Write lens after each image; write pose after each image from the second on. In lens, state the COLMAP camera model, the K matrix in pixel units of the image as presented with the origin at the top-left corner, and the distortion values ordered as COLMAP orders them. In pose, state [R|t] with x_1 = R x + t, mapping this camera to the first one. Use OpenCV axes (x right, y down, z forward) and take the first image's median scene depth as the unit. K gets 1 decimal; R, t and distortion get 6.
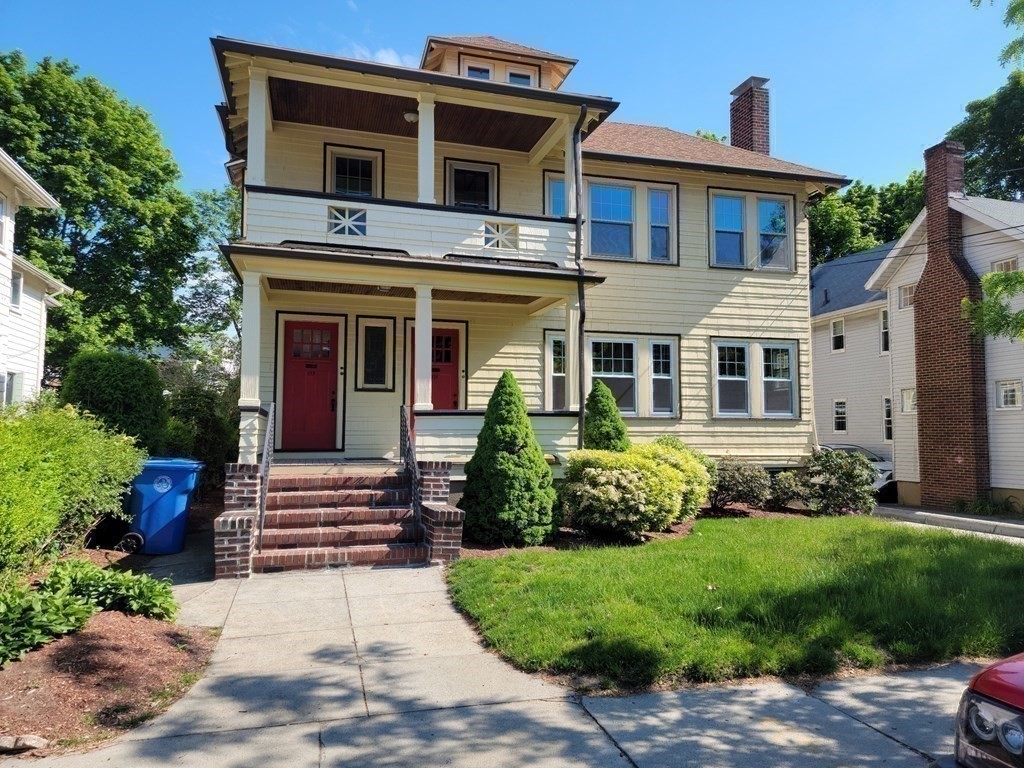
lens RADIAL K [[717.5, 0, 512.0], [0, 717.5, 384.0], [0, 0, 1]] dist [0.105847, -0.123187]
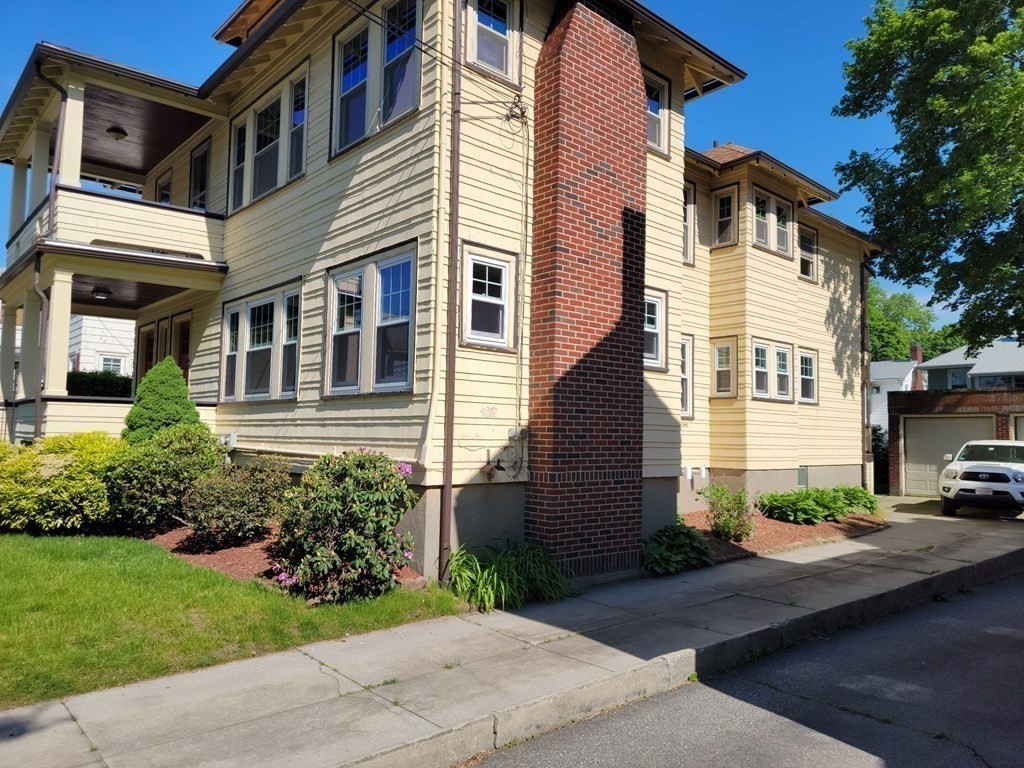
lens RADIAL K [[717.5, 0, 512.0], [0, 717.5, 384.0], [0, 0, 1]] dist [0.105847, -0.123187]
pose [[0.434373, -0.054357, -0.899092, 0.907257], [0.053835, 0.997960, -0.034325, 0.065451], [0.899123, -0.033493, 0.436413, 0.859557]]
